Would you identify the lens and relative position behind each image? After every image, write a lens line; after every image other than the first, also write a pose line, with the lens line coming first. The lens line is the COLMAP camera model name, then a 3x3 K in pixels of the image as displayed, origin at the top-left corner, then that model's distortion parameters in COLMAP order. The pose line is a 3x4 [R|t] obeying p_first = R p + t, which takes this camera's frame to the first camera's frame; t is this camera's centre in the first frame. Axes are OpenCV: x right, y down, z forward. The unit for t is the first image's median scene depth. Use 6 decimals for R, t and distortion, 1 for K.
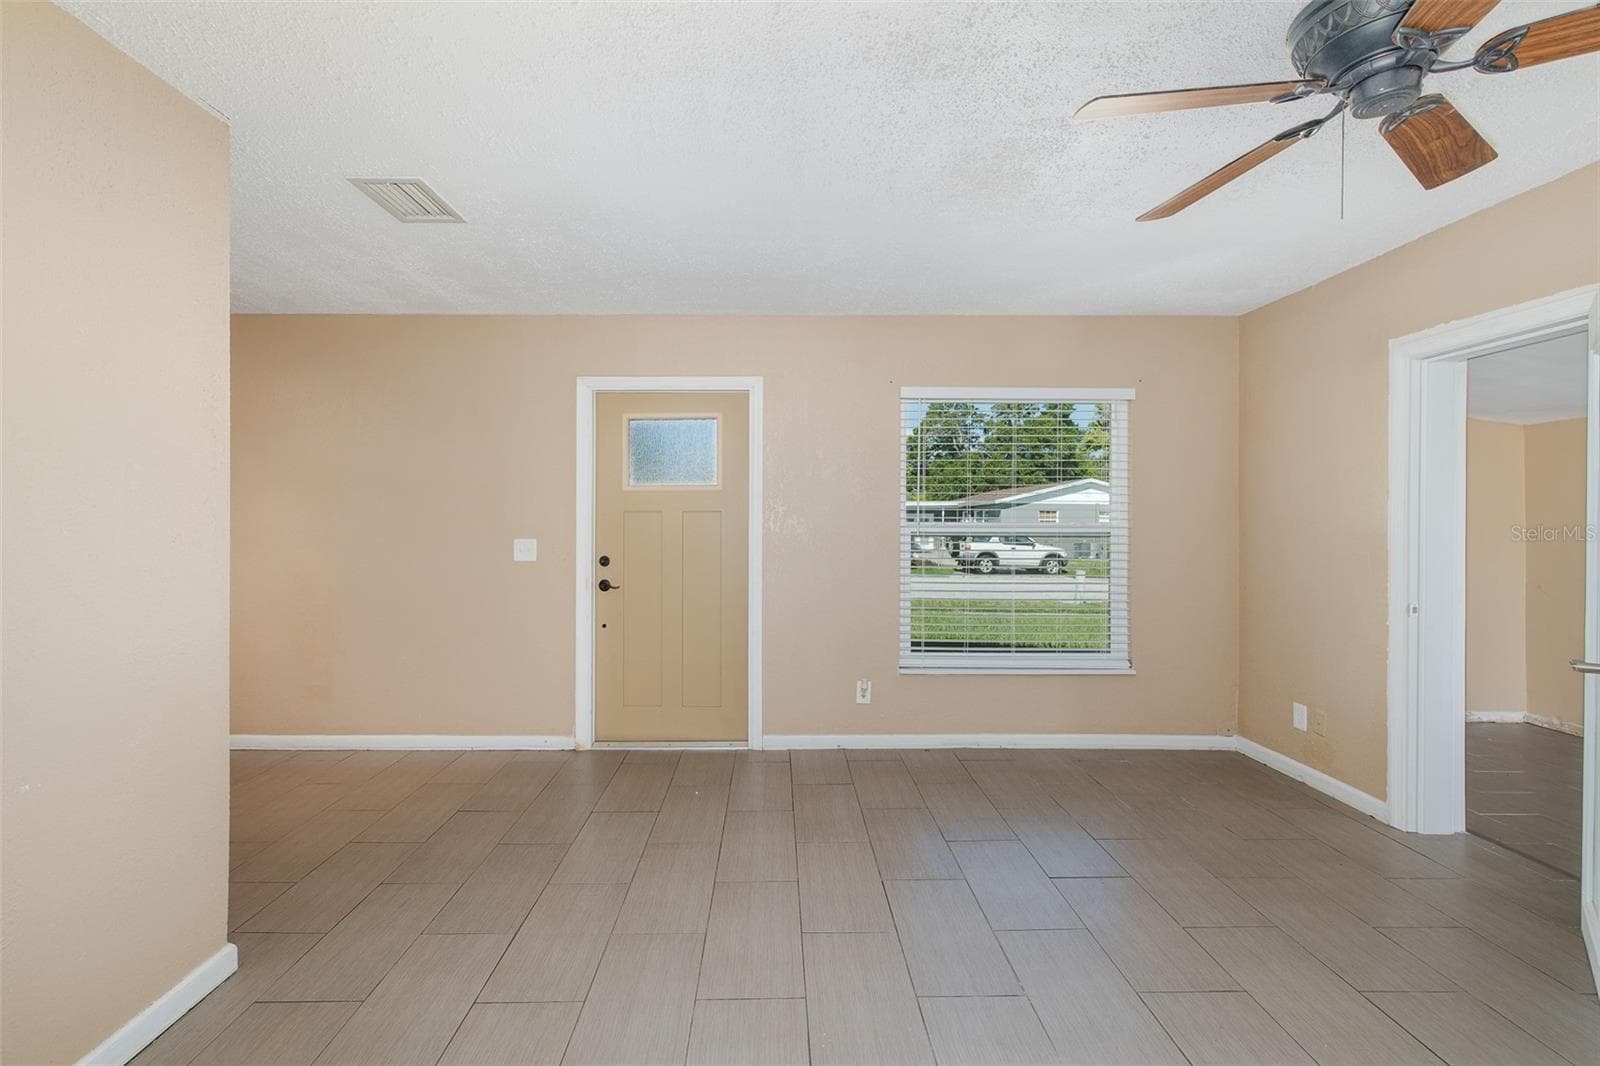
lens RADIAL K [[697.1, 0, 785.7], [0, 697.1, 528.3], [0, 0, 1]] dist [0.001134, -0.000130]
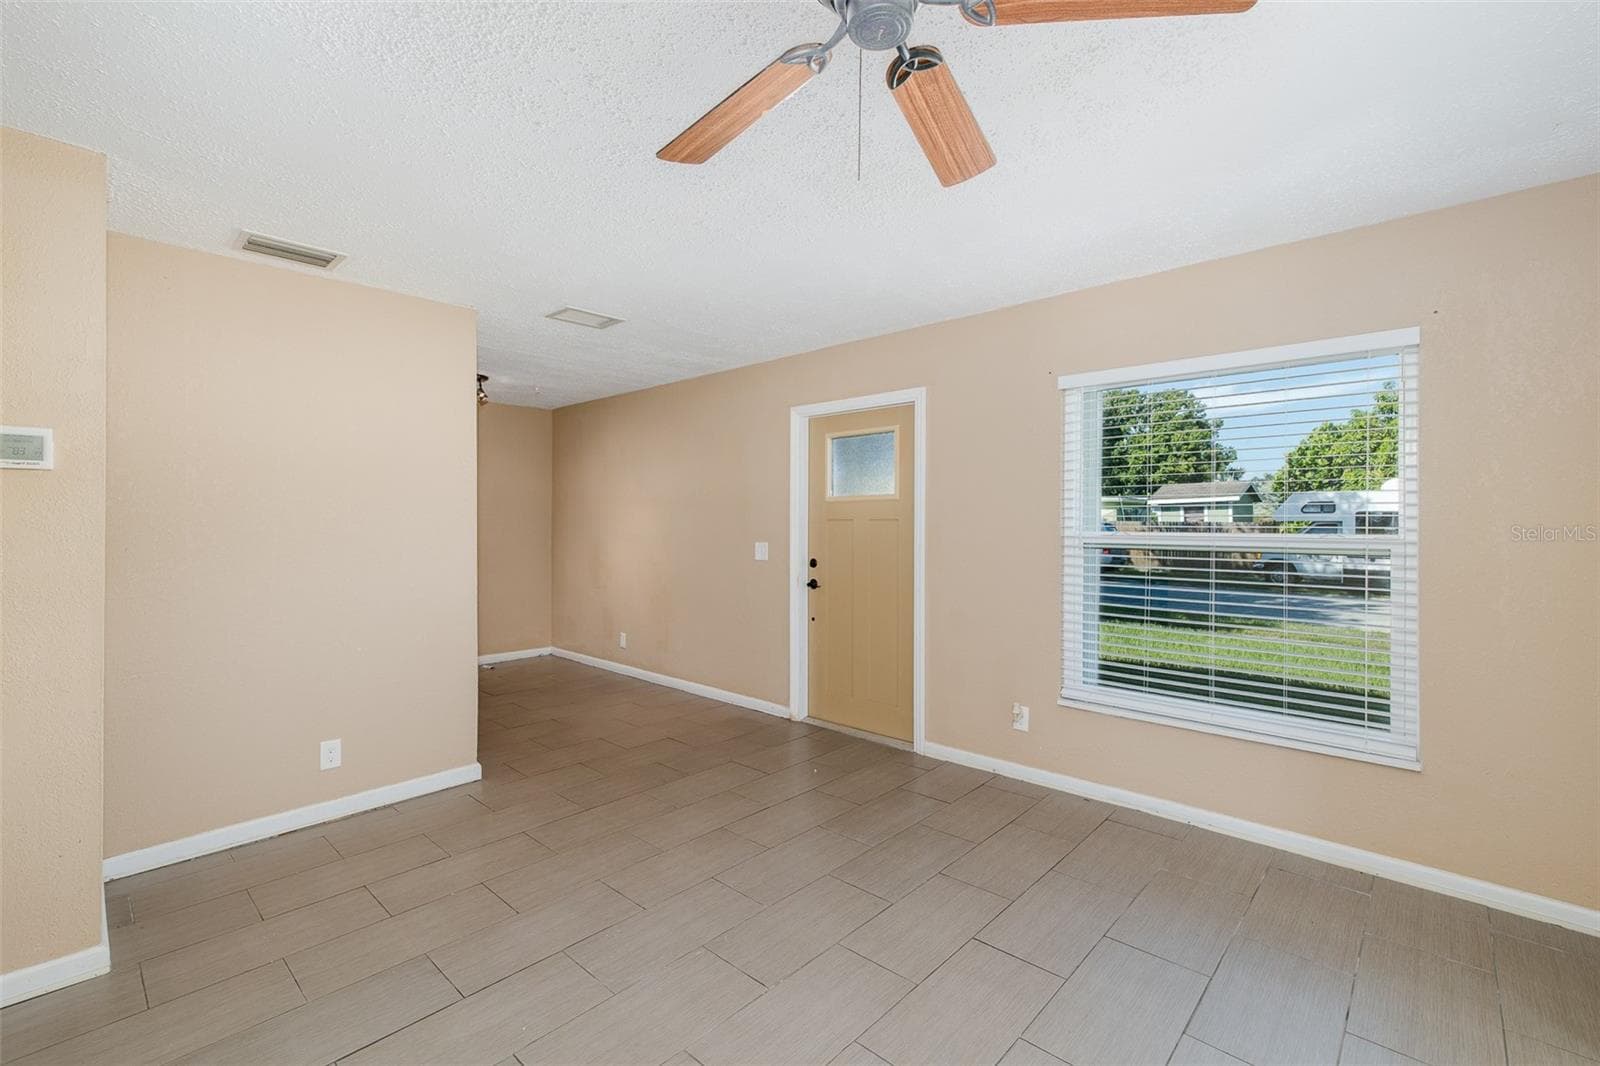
lens RADIAL K [[702.9, 0, 800.0], [0, 702.9, 533.0], [0, 0, 1]] dist [-0.001763, -0.000089]
pose [[0.723548, 0.010964, -0.690187, 0.536281], [-0.013874, 0.999903, 0.001340, -0.003613], [0.690135, 0.008606, 0.723630, 0.136077]]
